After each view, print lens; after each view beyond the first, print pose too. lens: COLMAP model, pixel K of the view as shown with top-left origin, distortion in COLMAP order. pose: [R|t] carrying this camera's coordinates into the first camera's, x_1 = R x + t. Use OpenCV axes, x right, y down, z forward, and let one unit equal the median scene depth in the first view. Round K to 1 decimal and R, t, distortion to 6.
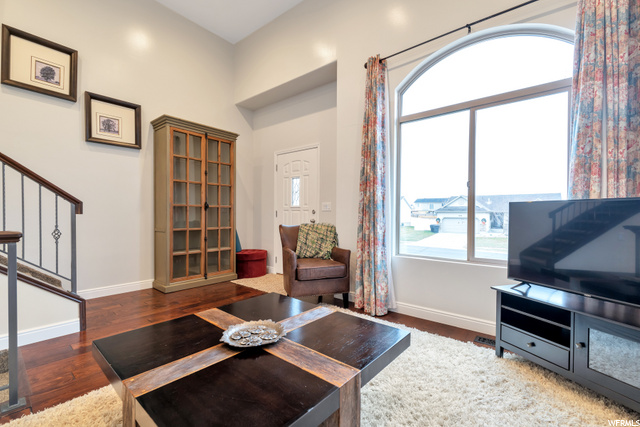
lens RADIAL K [[275.4, 0, 317.7], [0, 275.4, 216.2], [0, 0, 1]] dist [-0.001572, -0.000498]
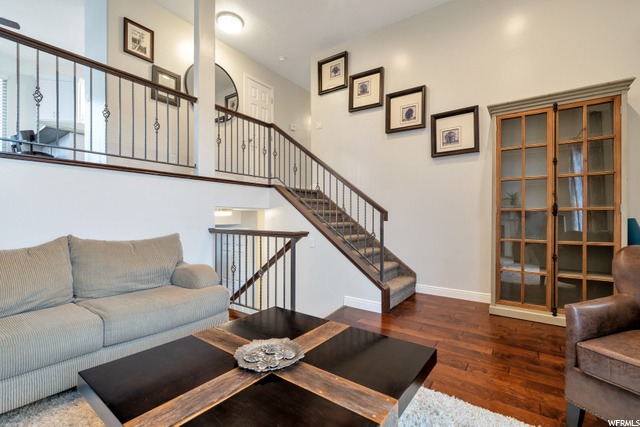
lens RADIAL K [[275.4, 0, 317.7], [0, 275.4, 216.2], [0, 0, 1]] dist [-0.001572, -0.000498]
pose [[0.073733, -0.006324, -0.997258, 0.275587], [-0.006626, 0.999955, -0.006831, -0.013606], [0.997256, 0.007112, 0.073688, 0.421119]]
